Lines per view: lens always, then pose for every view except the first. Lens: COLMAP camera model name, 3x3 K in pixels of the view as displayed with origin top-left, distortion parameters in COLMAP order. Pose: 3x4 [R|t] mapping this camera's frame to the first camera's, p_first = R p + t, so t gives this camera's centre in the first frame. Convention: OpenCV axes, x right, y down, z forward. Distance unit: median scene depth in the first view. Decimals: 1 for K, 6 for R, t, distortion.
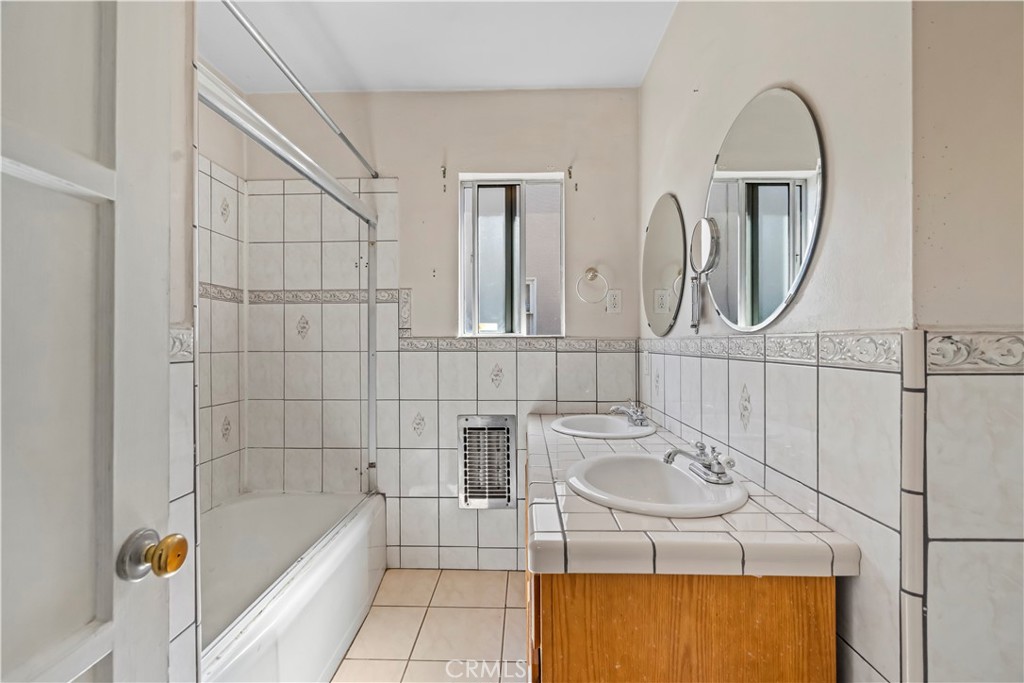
lens RADIAL K [[460.3, 0, 516.9], [0, 460.3, 343.3], [0, 0, 1]] dist [-0.005012, 0.002236]
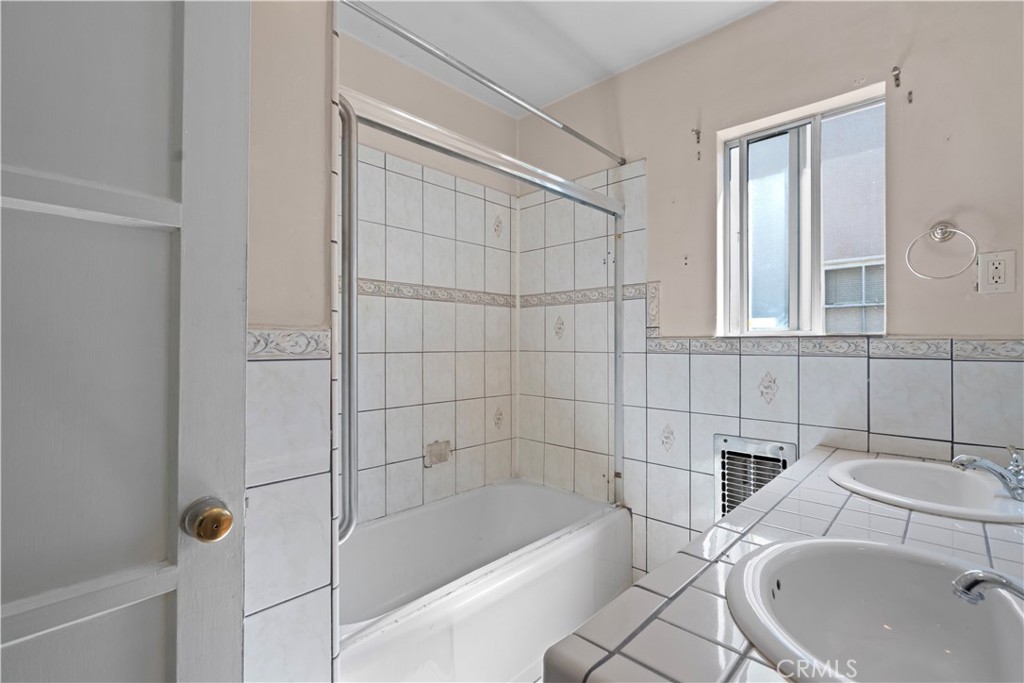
lens RADIAL K [[460.3, 0, 509.9], [0, 460.3, 344.2], [0, 0, 1]] dist [-0.005012, 0.002236]
pose [[0.738145, 0.004480, -0.674628, 0.150269], [-0.004051, 0.999989, 0.002208, -0.000452], [0.674630, 0.001103, 0.738155, 0.166358]]
